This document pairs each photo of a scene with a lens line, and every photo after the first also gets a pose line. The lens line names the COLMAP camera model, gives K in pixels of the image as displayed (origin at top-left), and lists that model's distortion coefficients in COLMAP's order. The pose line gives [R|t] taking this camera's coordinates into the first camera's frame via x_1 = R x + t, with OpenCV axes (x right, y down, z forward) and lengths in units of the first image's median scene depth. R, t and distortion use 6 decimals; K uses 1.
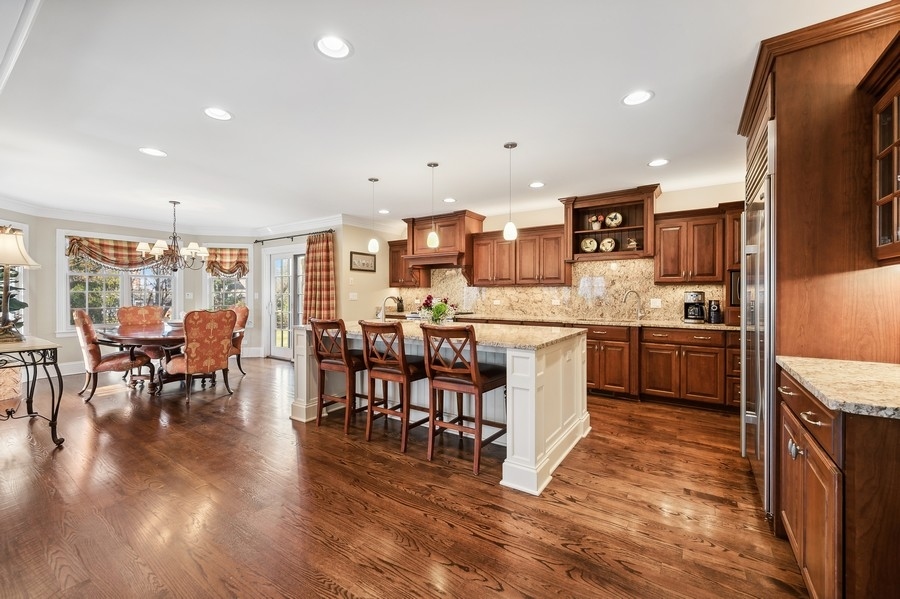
lens RADIAL K [[365.7, 0, 449.7], [0, 365.7, 295.7], [0, 0, 1]] dist [-0.001029, 0.000195]
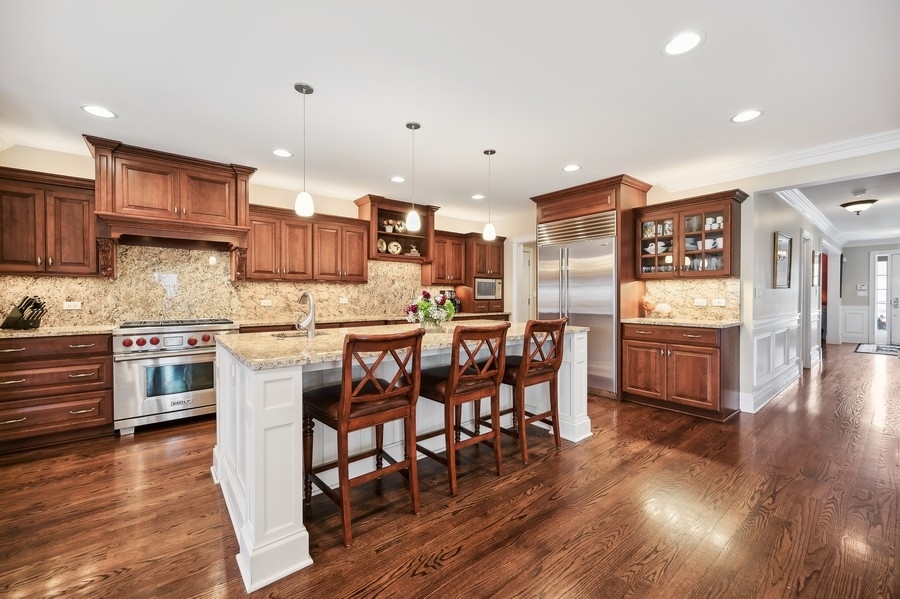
lens RADIAL K [[365.7, 0, 447.5], [0, 365.7, 298.4], [0, 0, 1]] dist [-0.001029, 0.000195]
pose [[0.293703, -0.008753, 0.955857, -0.470509], [0.003659, 0.999961, 0.008032, 0.004774], [-0.955890, 0.001138, 0.293723, 0.420659]]
